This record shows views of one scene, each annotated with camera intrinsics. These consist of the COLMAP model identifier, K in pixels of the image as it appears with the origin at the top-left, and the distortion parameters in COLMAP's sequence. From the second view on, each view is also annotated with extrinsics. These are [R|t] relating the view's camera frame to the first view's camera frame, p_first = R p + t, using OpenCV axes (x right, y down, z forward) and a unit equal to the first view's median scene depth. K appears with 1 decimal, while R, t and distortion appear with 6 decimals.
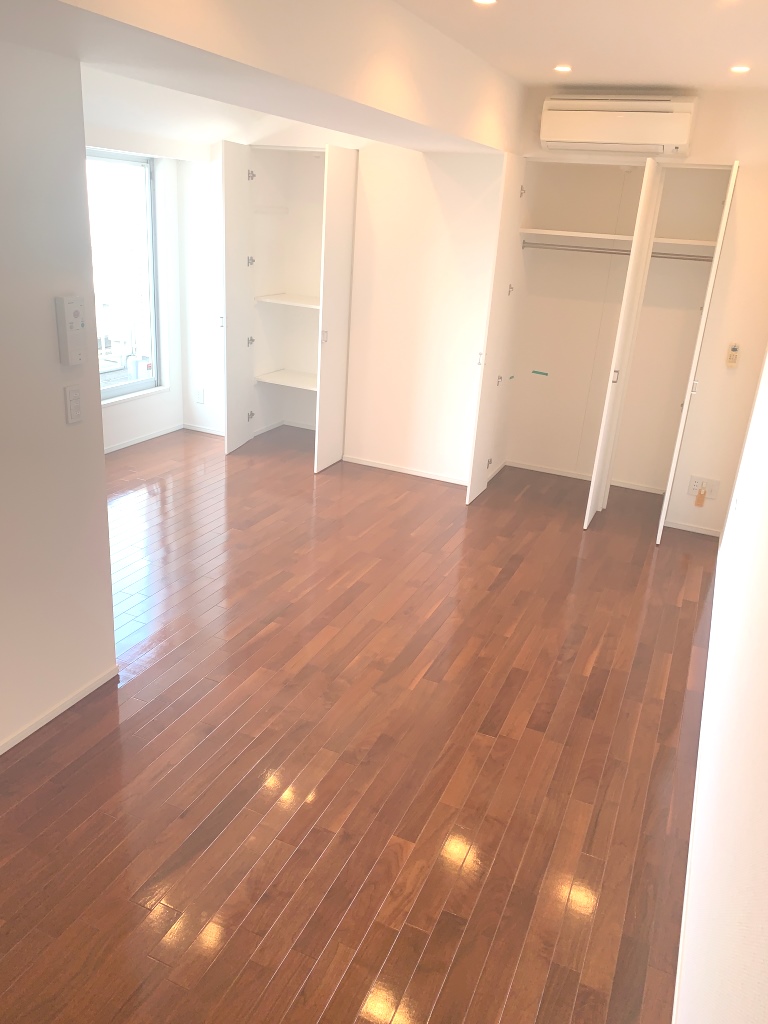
lens RADIAL K [[791.2, 0, 384.0], [0, 791.2, 512.0], [0, 0, 1]] dist [0.056966, 0.001278]
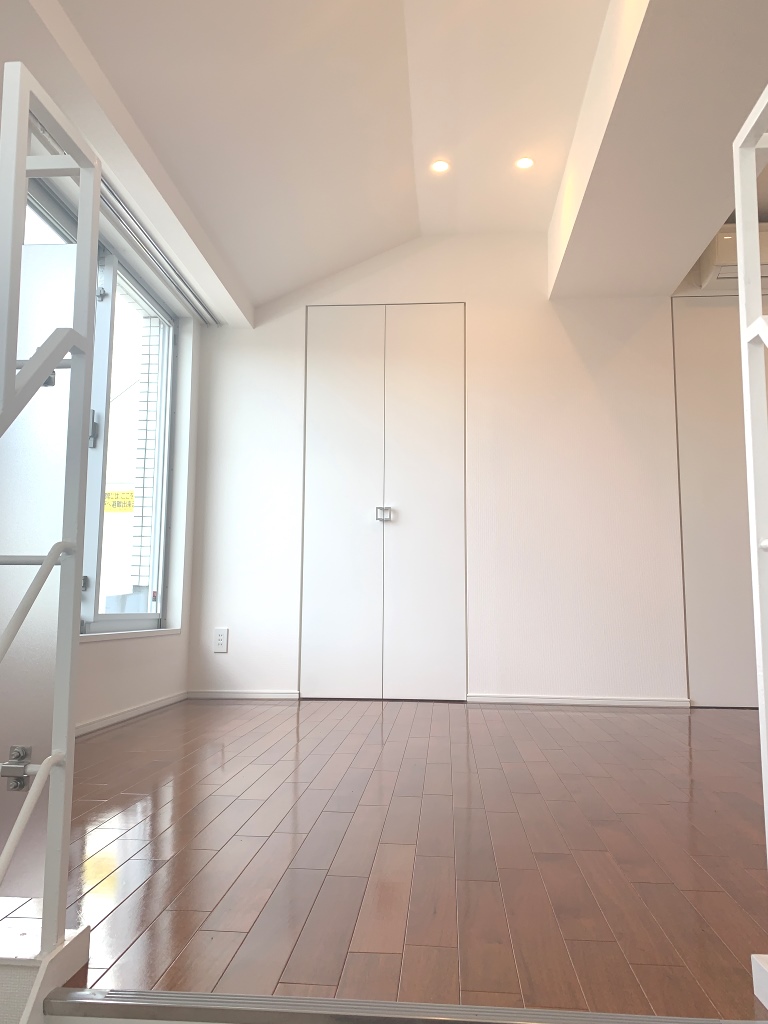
lens RADIAL K [[791.2, 0, 384.0], [0, 791.2, 512.0], [0, 0, 1]] dist [0.056966, 0.001278]
pose [[0.942948, -0.022764, 0.332160, -0.473117], [0.171267, 0.888703, -0.425294, 0.094893], [-0.285510, 0.457918, 0.841899, 0.515412]]
